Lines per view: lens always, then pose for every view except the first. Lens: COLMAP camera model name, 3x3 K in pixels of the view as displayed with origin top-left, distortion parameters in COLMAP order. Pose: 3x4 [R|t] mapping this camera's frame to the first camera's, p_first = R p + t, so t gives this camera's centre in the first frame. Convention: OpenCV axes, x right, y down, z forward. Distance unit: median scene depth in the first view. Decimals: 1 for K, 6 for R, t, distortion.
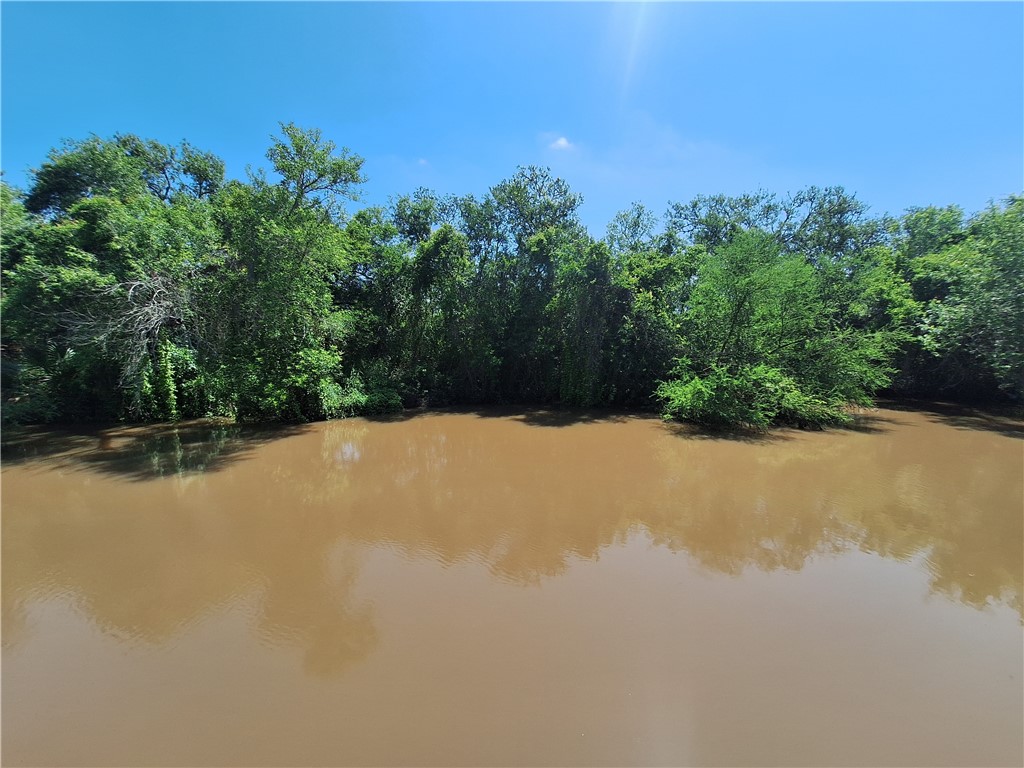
lens RADIAL K [[401.7, 0, 514.1], [0, 401.7, 389.0], [0, 0, 1]] dist [-0.005819, 0.000483]
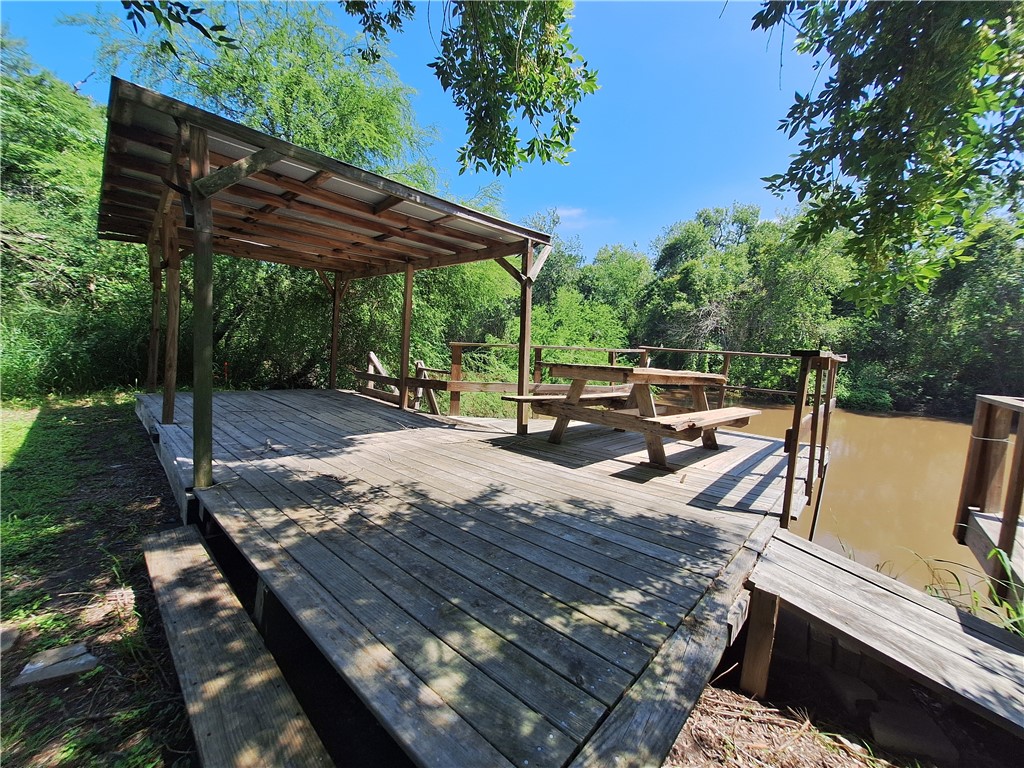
lens RADIAL K [[401.7, 0, 514.1], [0, 401.7, 389.0], [0, 0, 1]] dist [-0.005819, 0.000483]
pose [[0.443194, 0.126574, -0.887445, 0.261627], [-0.127006, 0.988861, 0.077611, 0.050859], [0.887383, 0.078314, 0.454333, -0.443909]]
